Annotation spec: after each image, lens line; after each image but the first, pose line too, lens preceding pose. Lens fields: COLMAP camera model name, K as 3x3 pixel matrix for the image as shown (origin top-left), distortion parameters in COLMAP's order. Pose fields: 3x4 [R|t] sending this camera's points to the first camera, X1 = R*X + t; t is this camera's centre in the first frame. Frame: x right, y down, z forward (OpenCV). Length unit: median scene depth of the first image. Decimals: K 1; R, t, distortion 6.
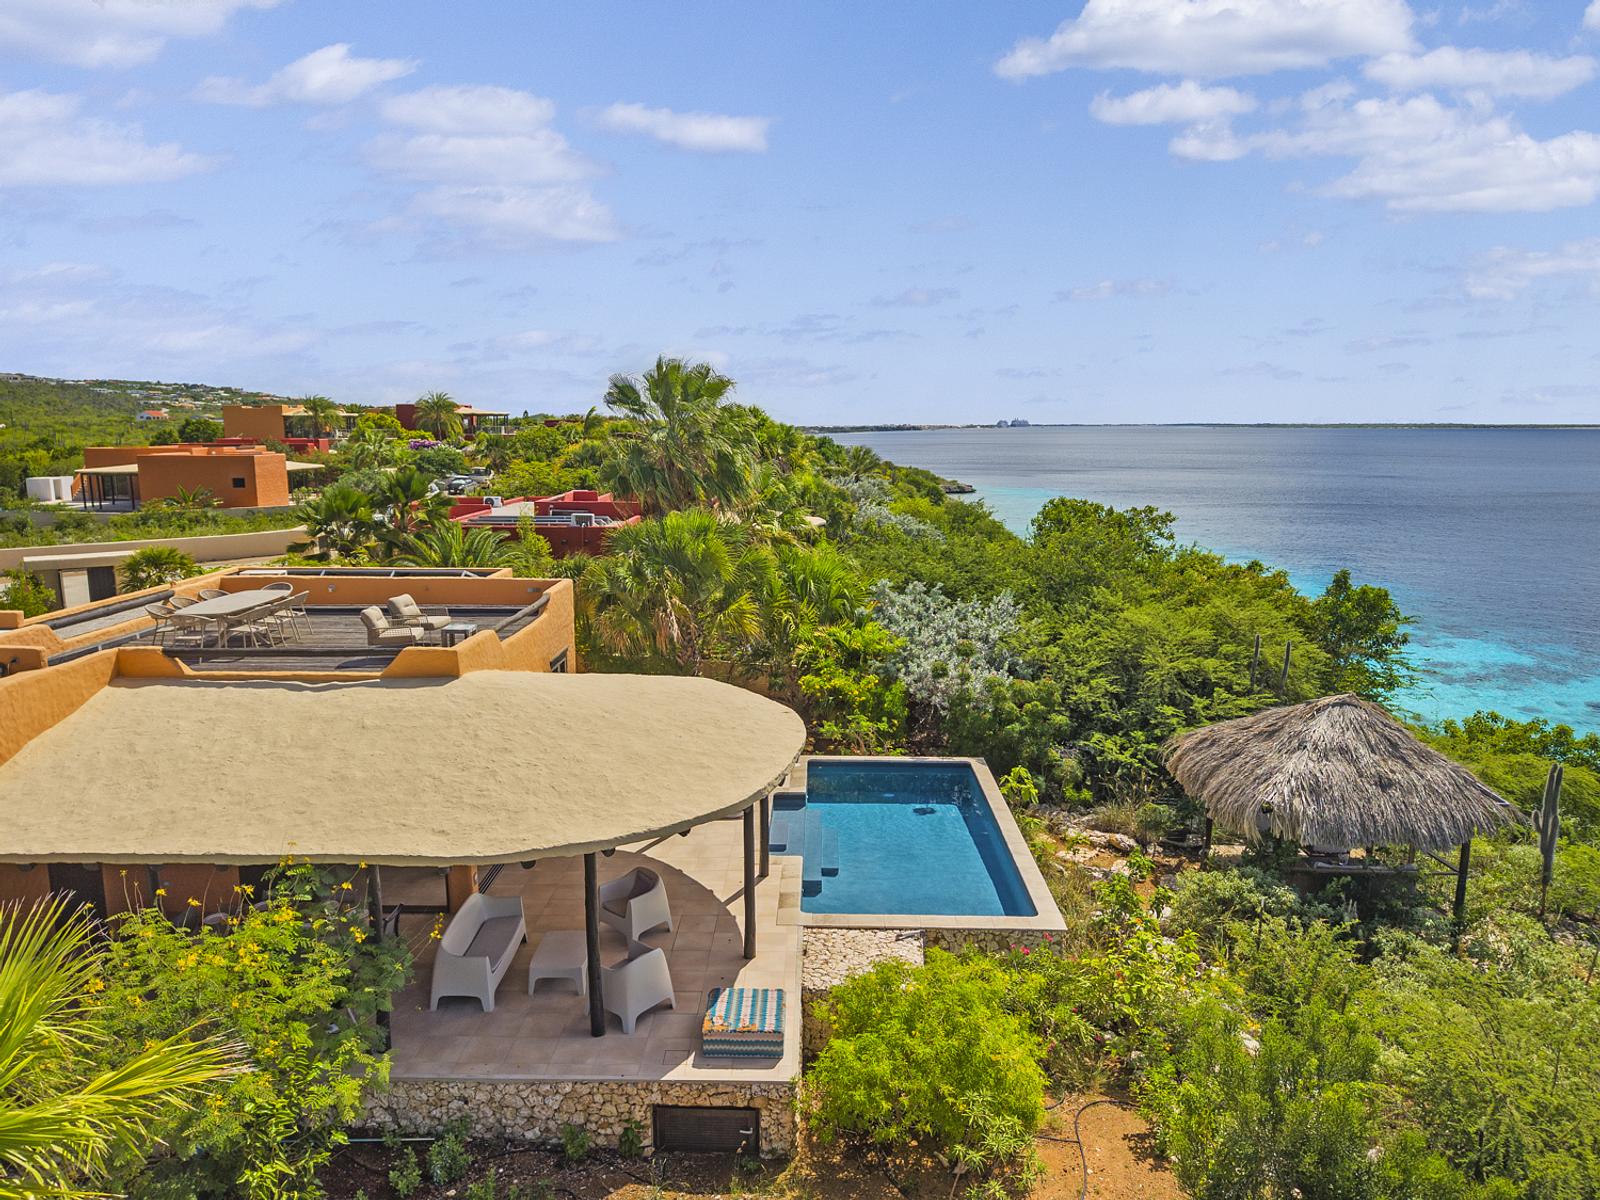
lens RADIAL K [[1100.5, 0, 800.0], [0, 1100.5, 600.0], [0, 0, 1]] dist [0.000636, -0.000712]
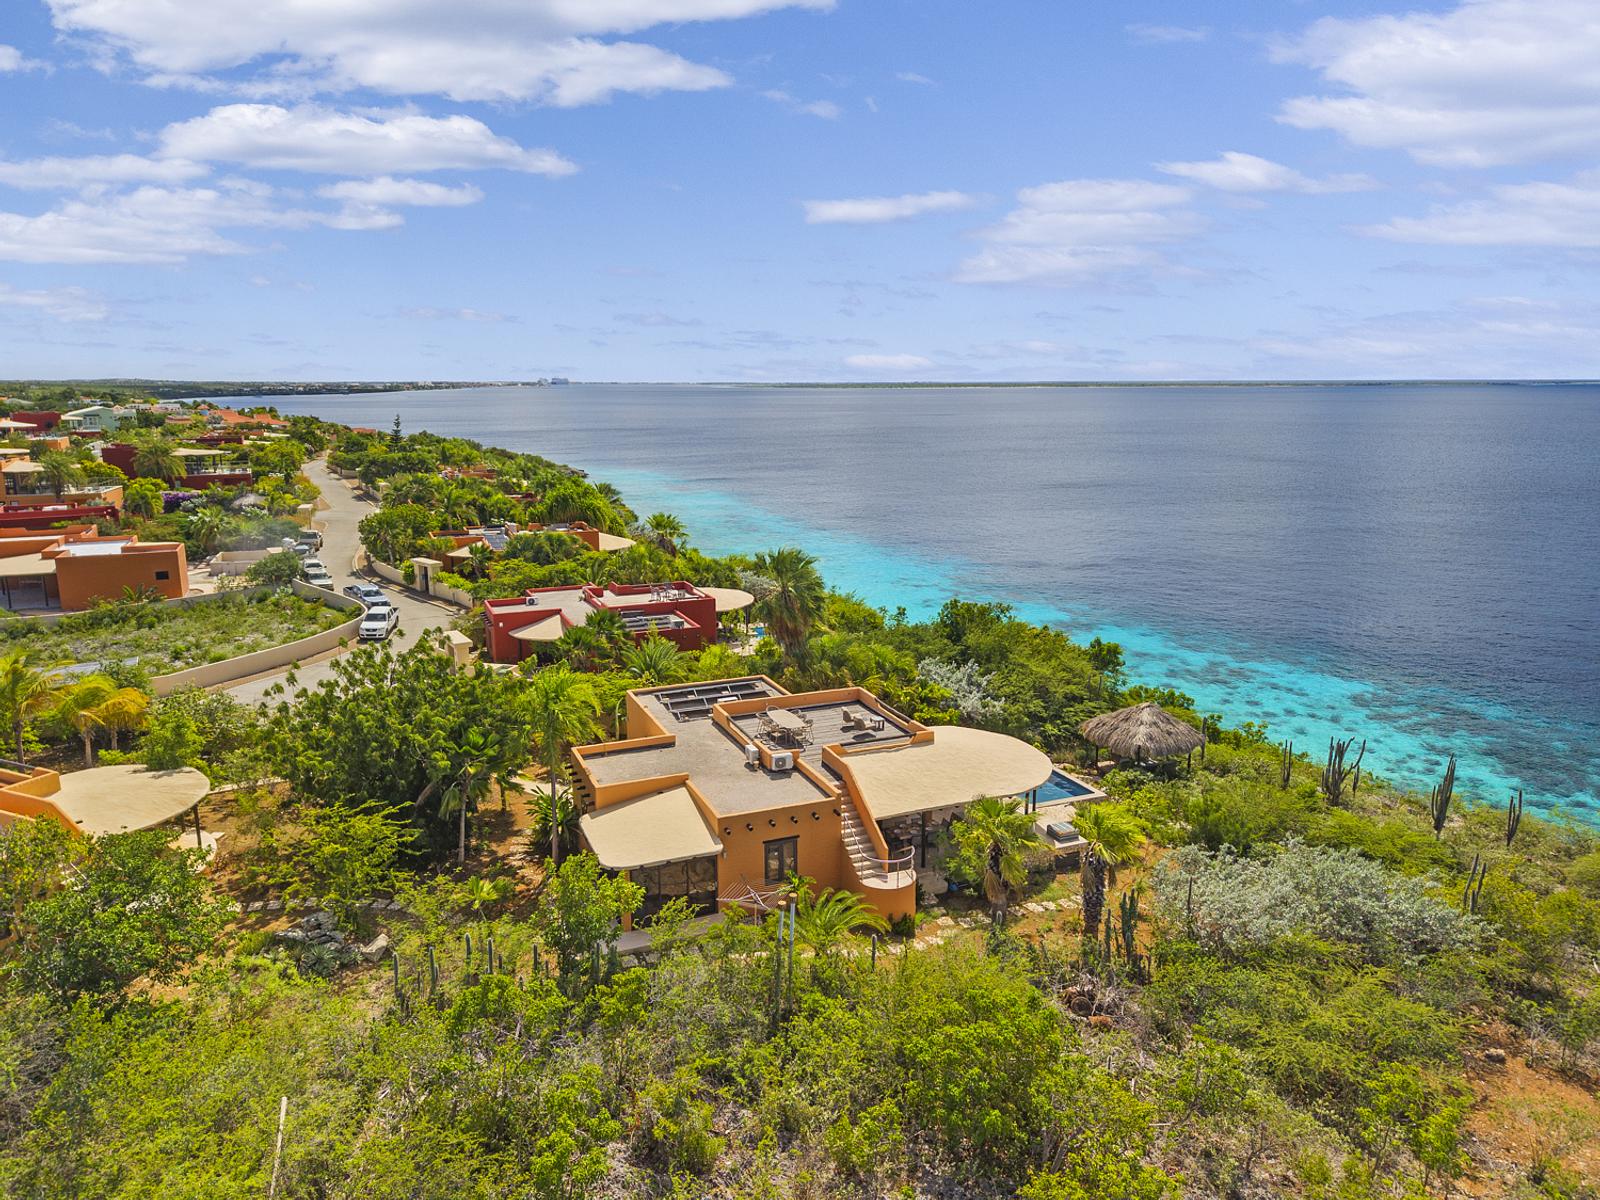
lens RADIAL K [[1100.5, 0, 800.0], [0, 1100.5, 600.0], [0, 0, 1]] dist [0.000636, -0.000712]
pose [[0.903715, -0.092323, 0.418062, -1.308398], [0.068931, 0.995110, 0.070750, -0.389510], [-0.422550, -0.035121, 0.905659, -1.057242]]
